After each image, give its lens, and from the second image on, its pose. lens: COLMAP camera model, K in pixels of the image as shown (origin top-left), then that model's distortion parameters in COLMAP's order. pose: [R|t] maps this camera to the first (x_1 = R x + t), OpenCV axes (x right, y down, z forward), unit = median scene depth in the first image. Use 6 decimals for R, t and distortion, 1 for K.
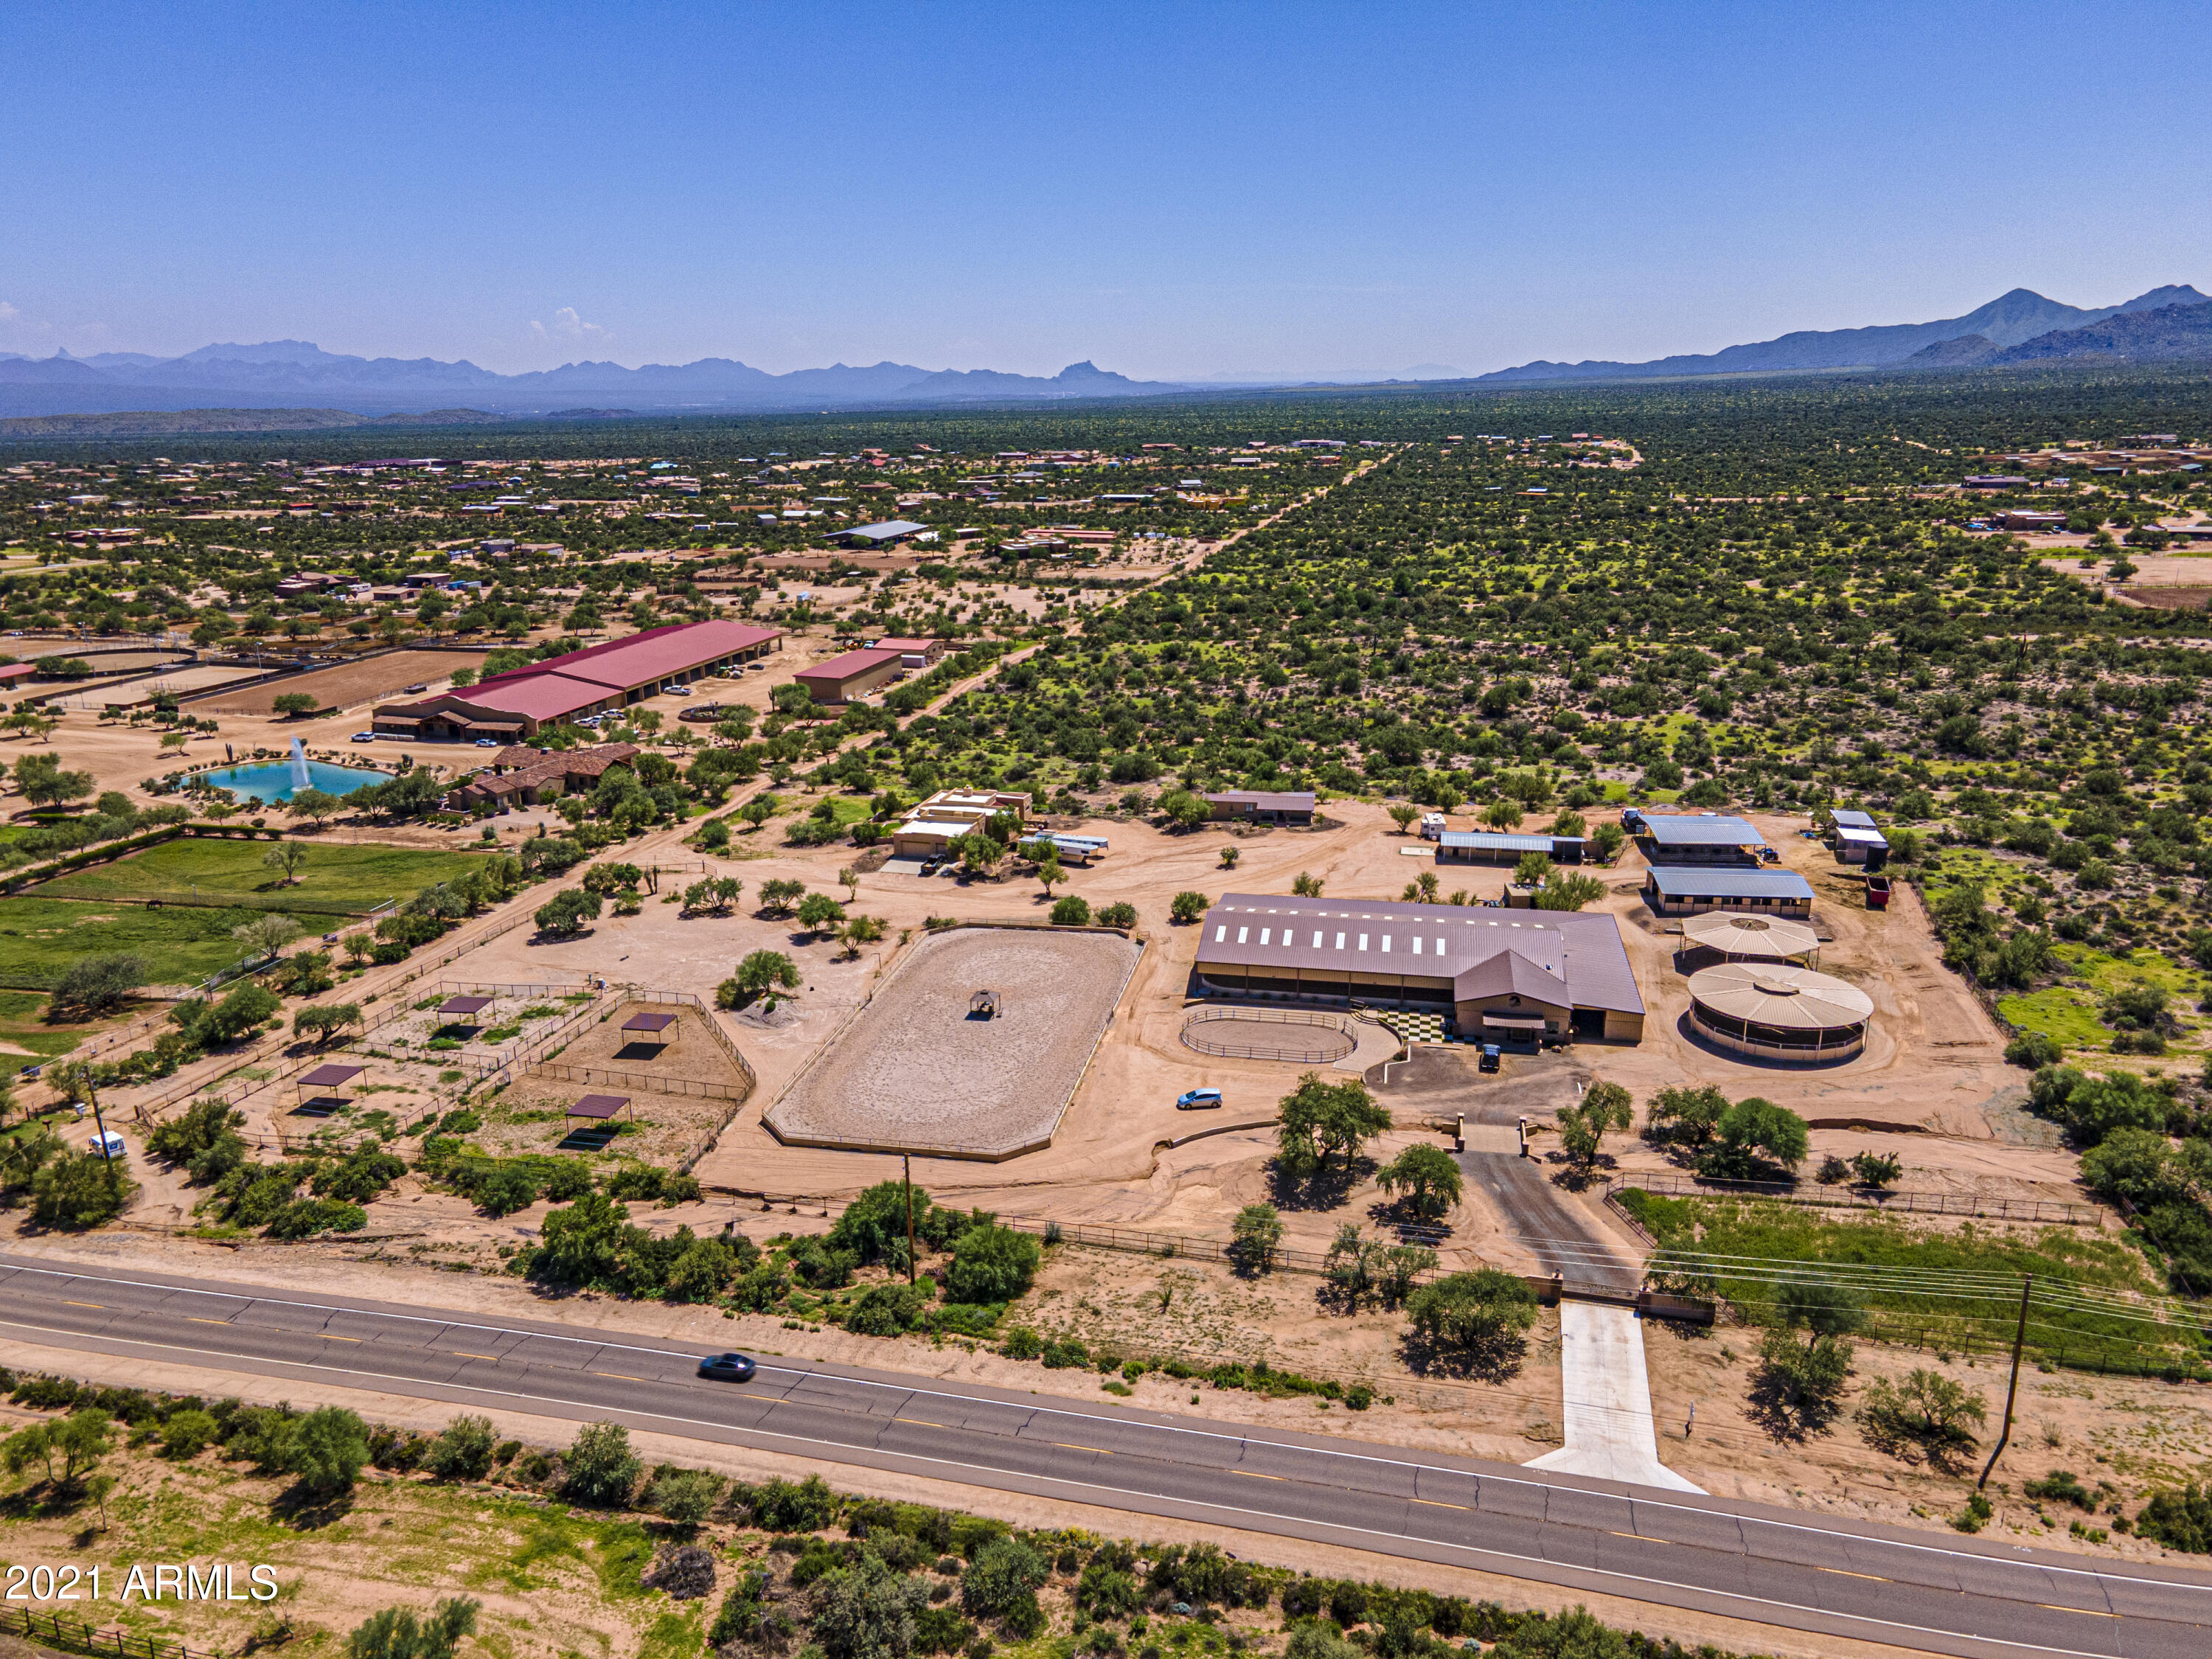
lens RADIAL K [[1610.9, 0, 1103.3], [0, 1610.9, 824.5], [0, 0, 1]] dist [0.014699, 0.054303]
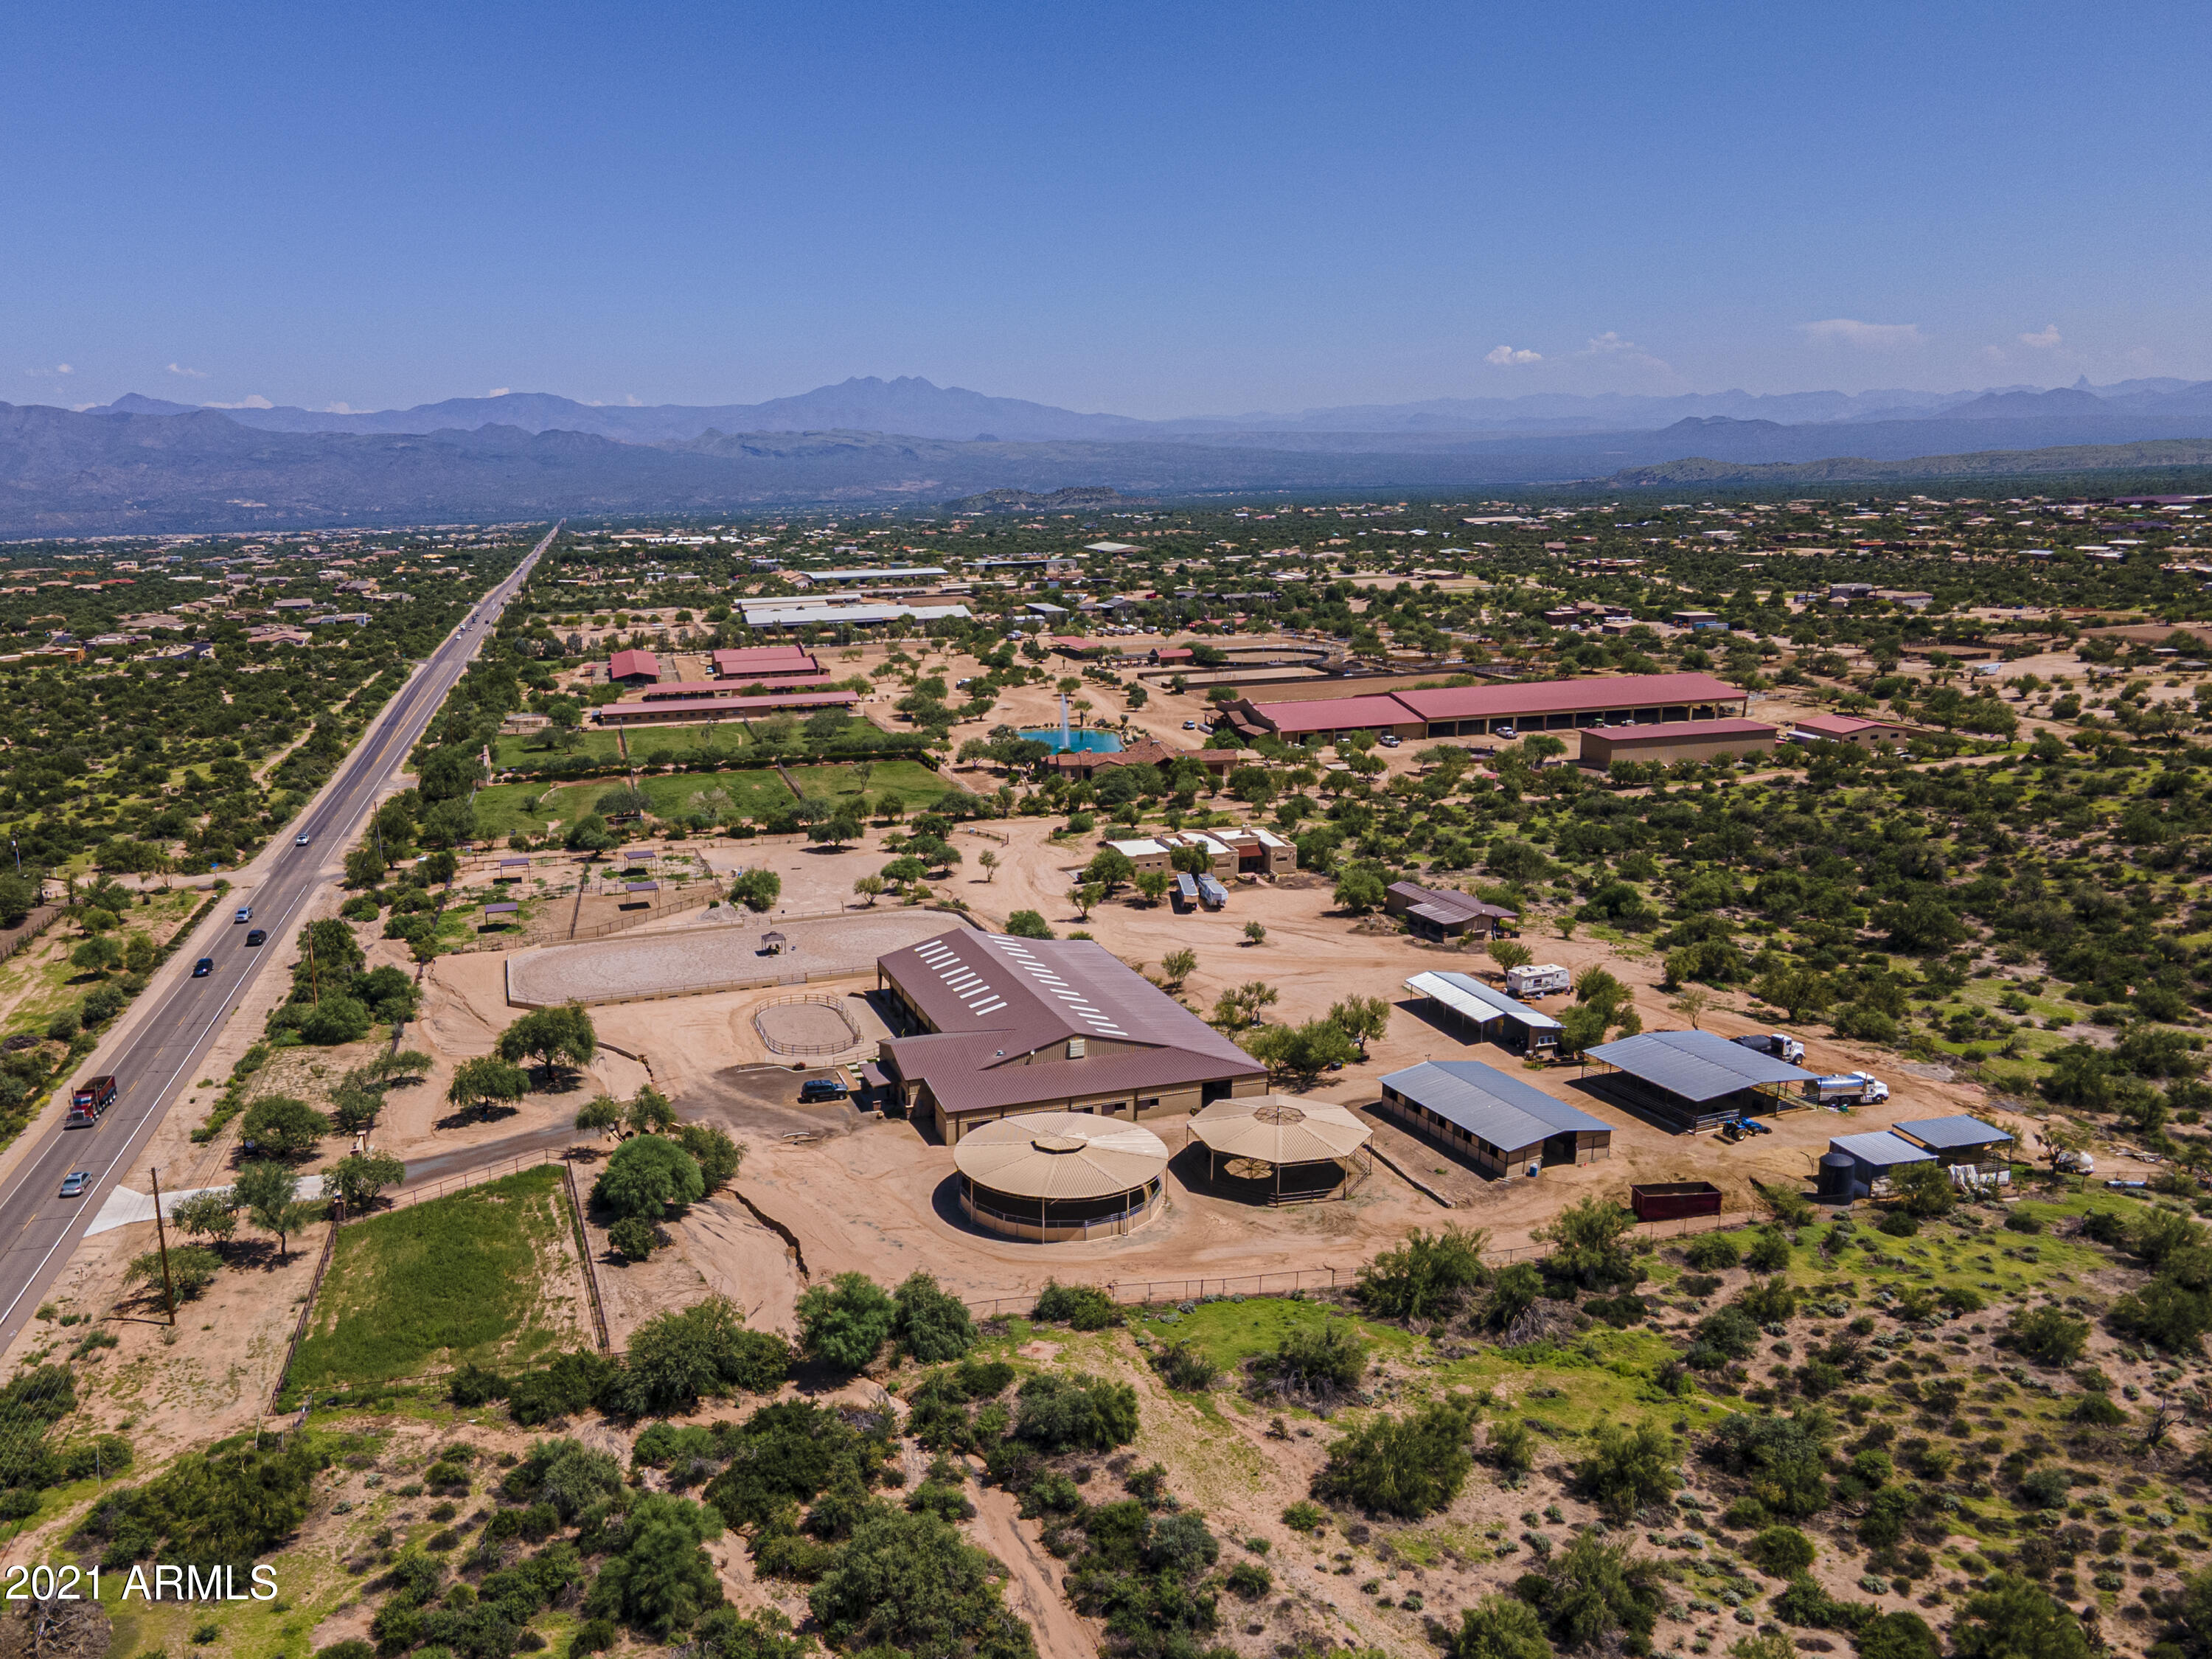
lens RADIAL K [[1752.4, 0, 924.7], [0, 1752.4, 838.8], [0, 0, 1]] dist [0.043223, 0.014801]
pose [[0.443590, 0.190756, -0.875694, 0.919270], [-0.217609, 0.970772, 0.101235, -0.098051], [0.869410, 0.145652, 0.472135, 0.422498]]
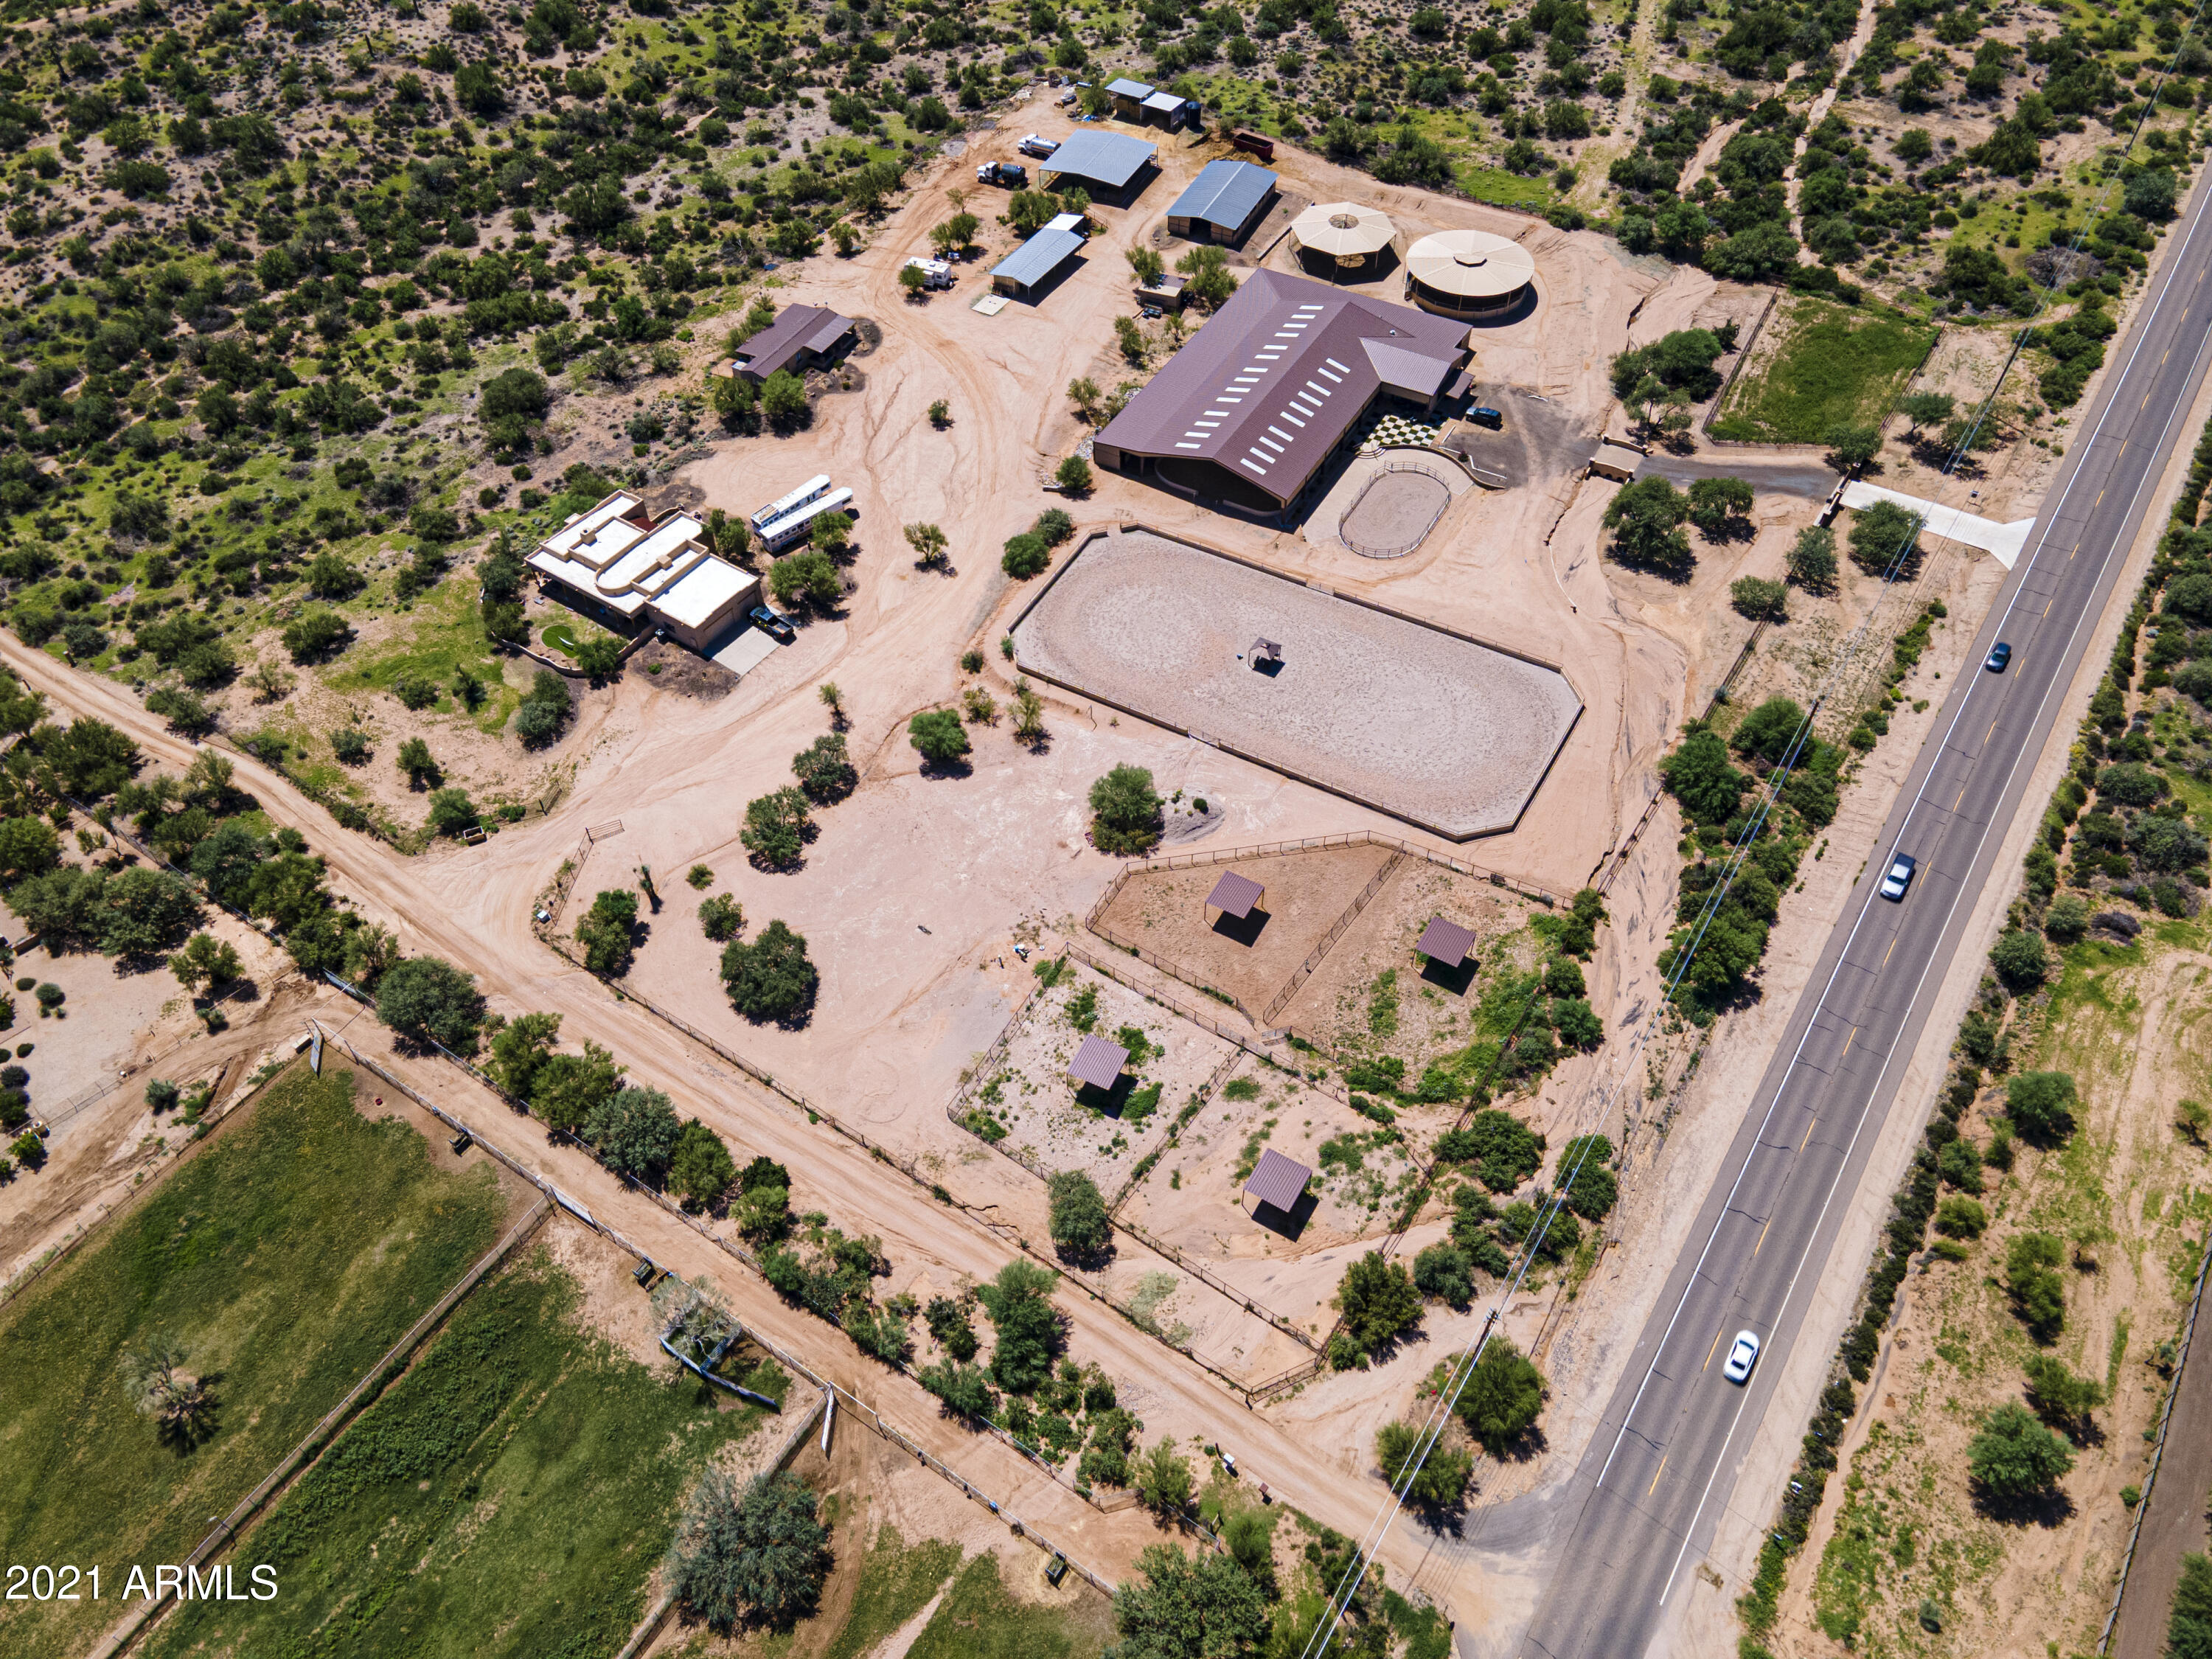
lens RADIAL K [[1610.3, 0, 1101.4], [0, 1610.3, 825.5], [0, 0, 1]] dist [0.028462, 0.035400]
pose [[0.319502, -0.703800, 0.634495, -0.710599], [0.268273, 0.709380, 0.651774, -0.429839], [-0.908817, -0.038025, 0.415459, 0.579460]]
